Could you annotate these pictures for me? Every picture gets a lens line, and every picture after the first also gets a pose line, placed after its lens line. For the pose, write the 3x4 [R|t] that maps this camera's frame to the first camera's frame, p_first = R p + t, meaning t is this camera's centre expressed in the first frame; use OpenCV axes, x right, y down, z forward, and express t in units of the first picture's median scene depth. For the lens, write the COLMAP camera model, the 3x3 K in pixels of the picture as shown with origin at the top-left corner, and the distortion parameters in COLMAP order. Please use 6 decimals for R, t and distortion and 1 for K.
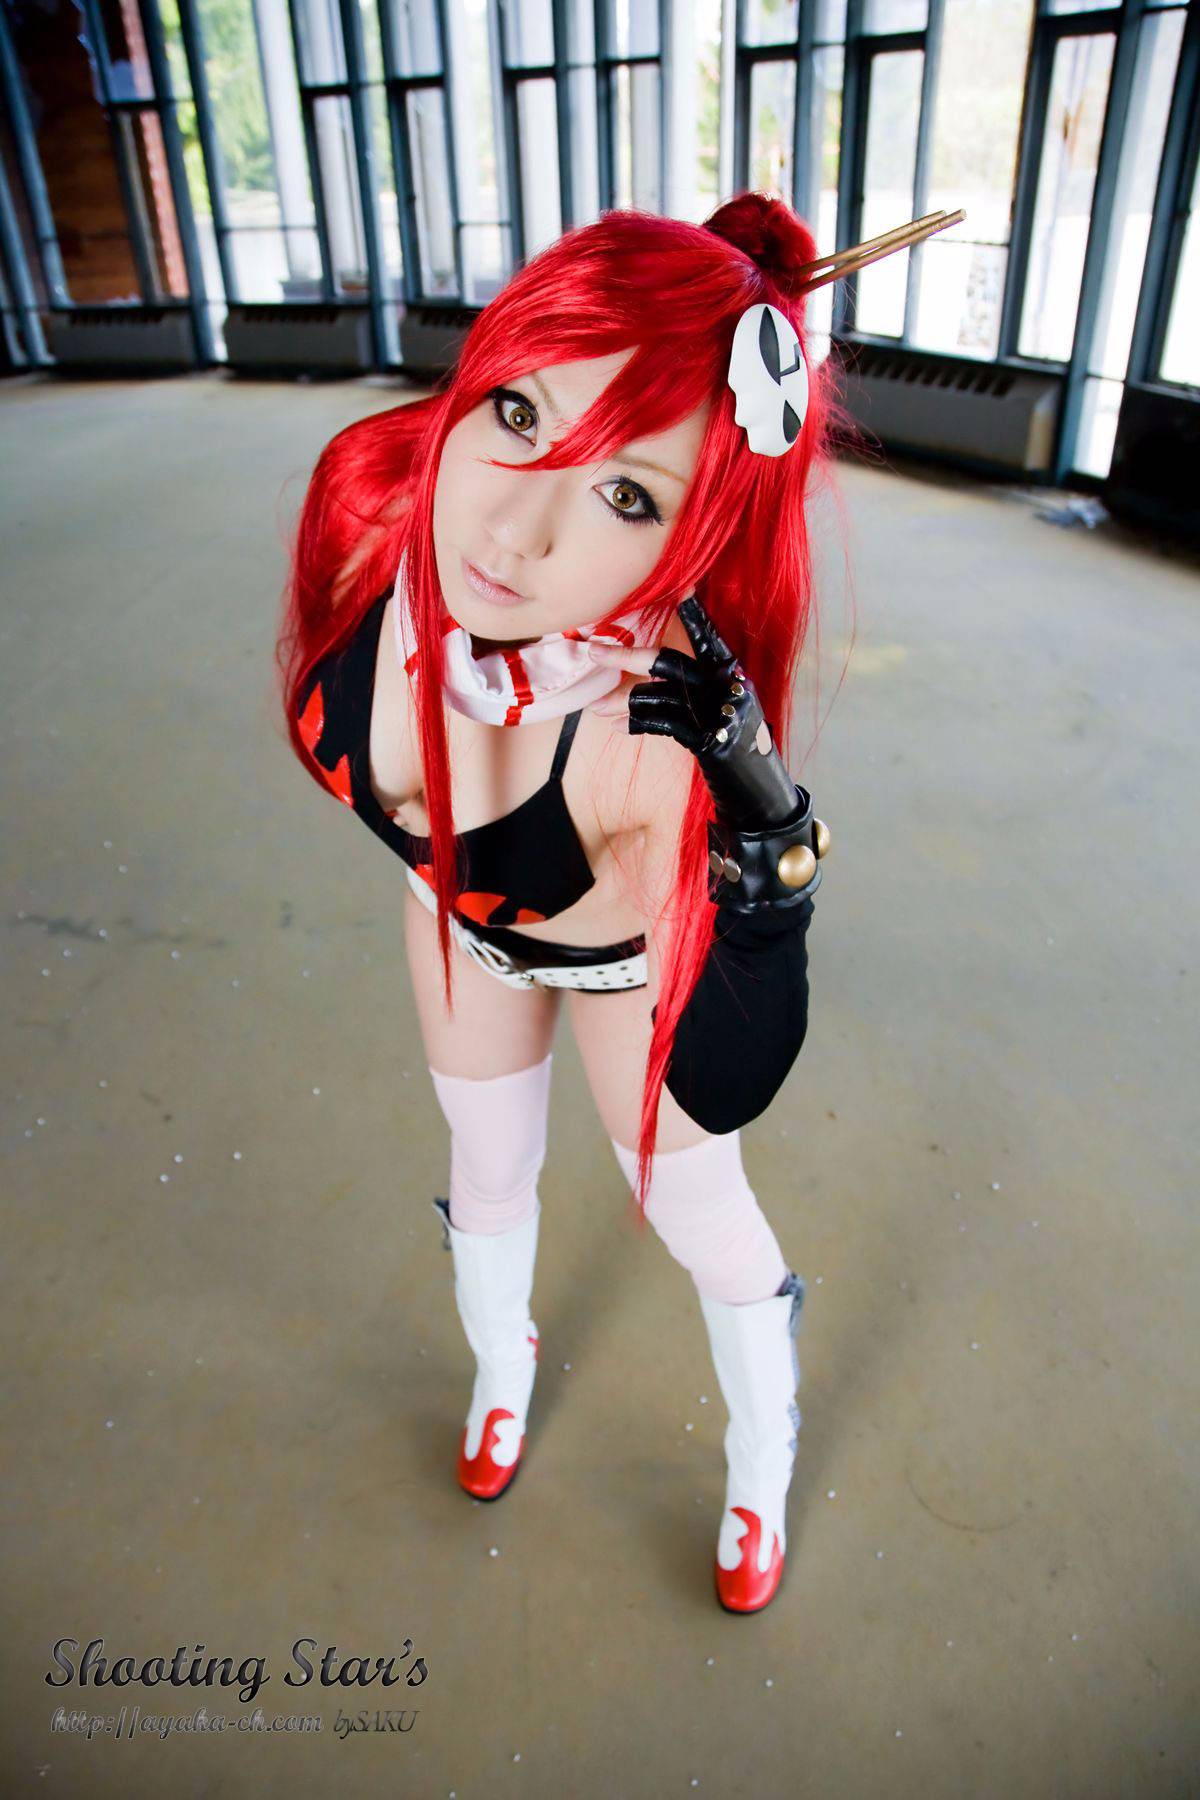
lens RADIAL K [[1191.7, 0, 600.0], [0, 1191.7, 900.0], [0, 0, 1]] dist [-0.107651, 0.046791]
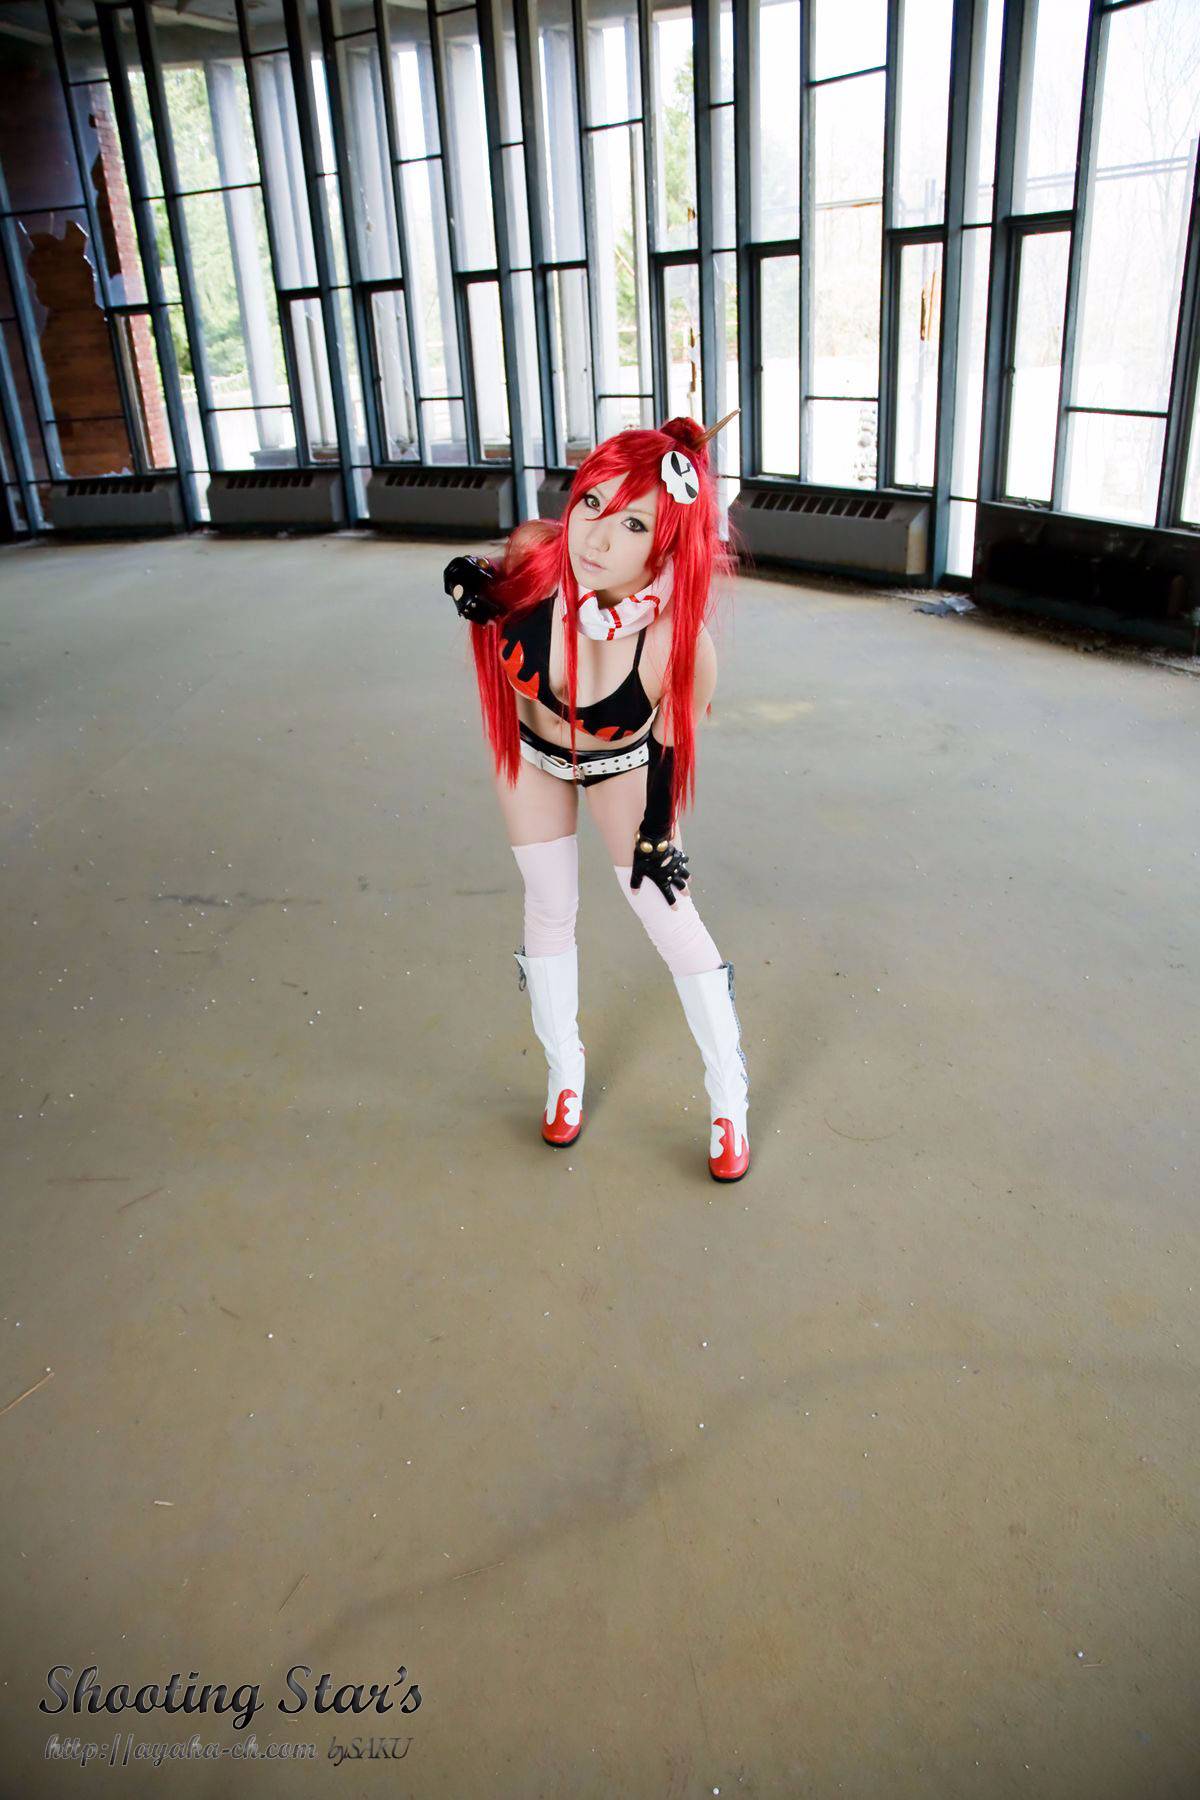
lens RADIAL K [[1191.7, 0, 600.0], [0, 1191.7, 900.0], [0, 0, 1]] dist [-0.107651, 0.046791]
pose [[0.997769, -0.048818, 0.045542, -0.027265], [0.054010, 0.991209, -0.120778, 0.100189], [-0.039245, 0.122968, 0.991634, -0.169666]]
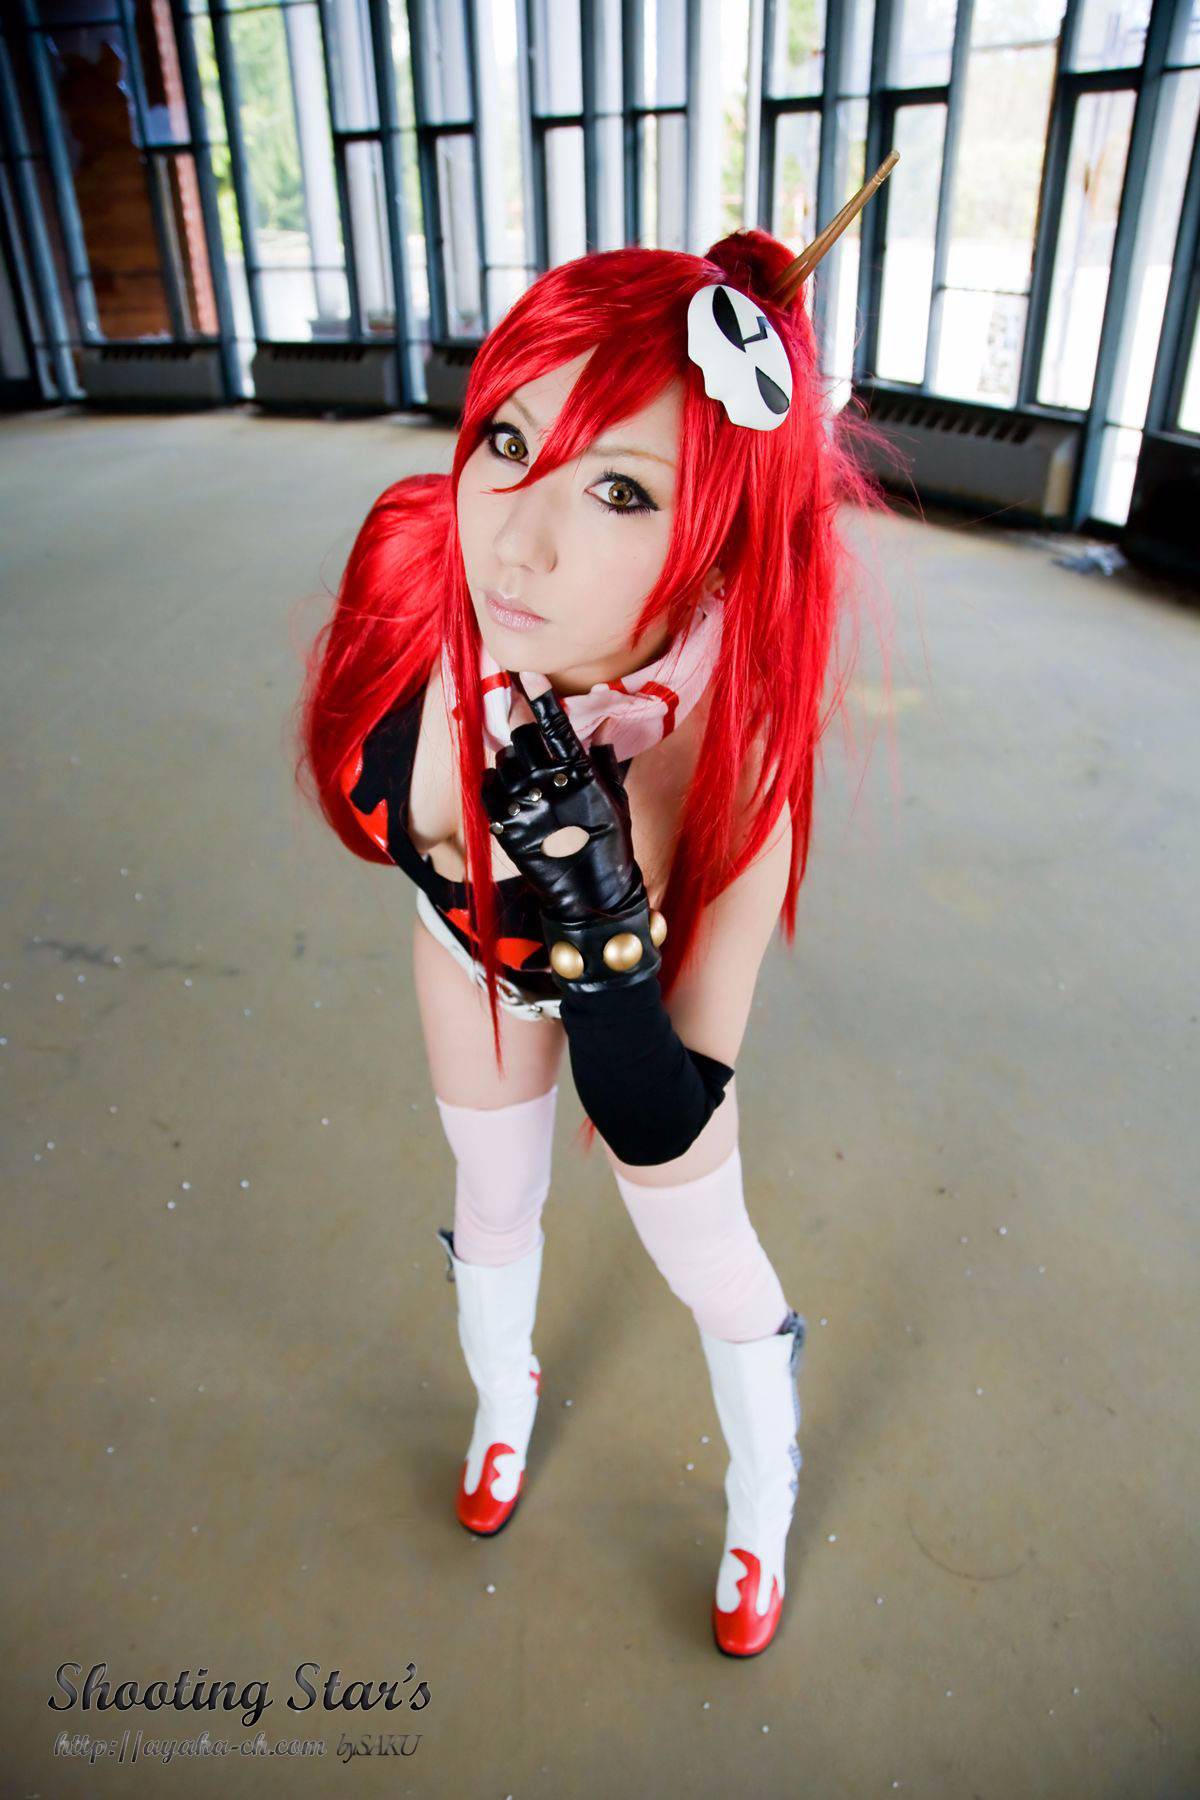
lens RADIAL K [[1193.9, 0, 596.9], [0, 1193.9, 904.8], [0, 0, 1]] dist [-0.111443, 0.050672]
pose [[0.999723, 0.018843, -0.014084, 0.000551], [-0.019222, 0.999443, -0.027275, 0.000340], [0.013563, 0.027538, 0.999529, -0.002099]]
